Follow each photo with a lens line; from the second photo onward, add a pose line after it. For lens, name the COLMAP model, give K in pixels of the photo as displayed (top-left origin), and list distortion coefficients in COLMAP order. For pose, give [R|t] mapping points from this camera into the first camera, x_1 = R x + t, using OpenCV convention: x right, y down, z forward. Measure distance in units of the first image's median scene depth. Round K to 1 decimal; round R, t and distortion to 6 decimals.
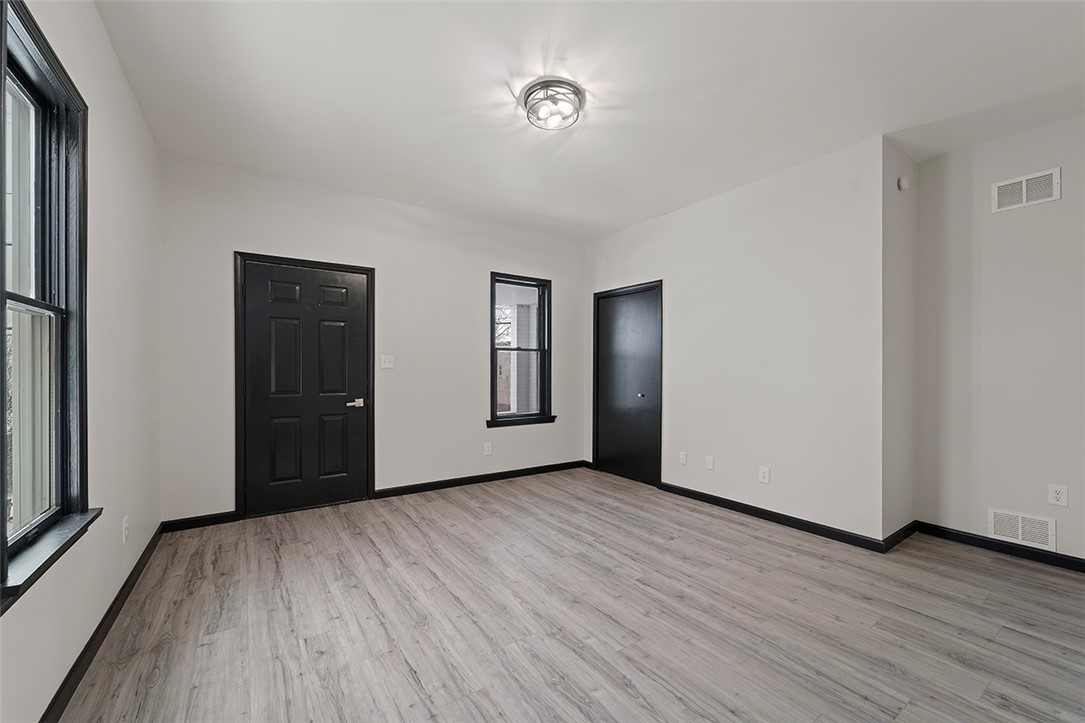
lens RADIAL K [[437.7, 0, 542.5], [0, 437.7, 368.5], [0, 0, 1]] dist [-0.002168, -0.001902]
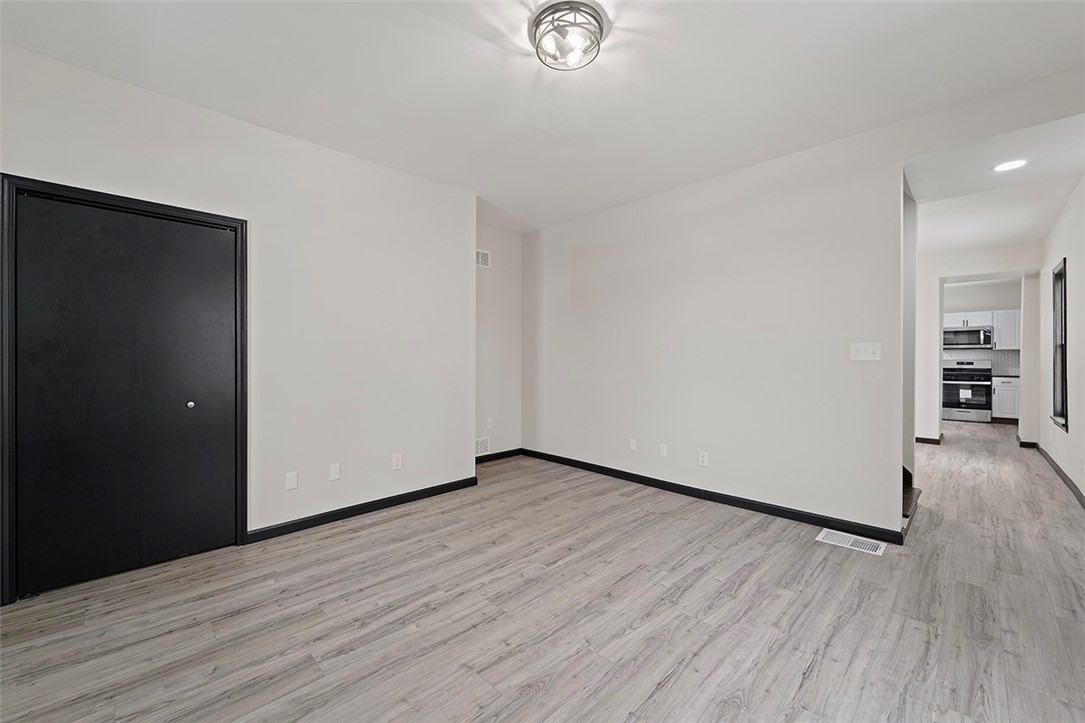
lens RADIAL K [[437.7, 0, 539.0], [0, 437.7, 359.2], [0, 0, 1]] dist [-0.002168, -0.001902]
pose [[-0.186084, -0.006445, 0.982513, -0.680602], [0.000206, 0.999978, 0.006598, -0.001906], [-0.982534, 0.001430, -0.186078, 1.063178]]
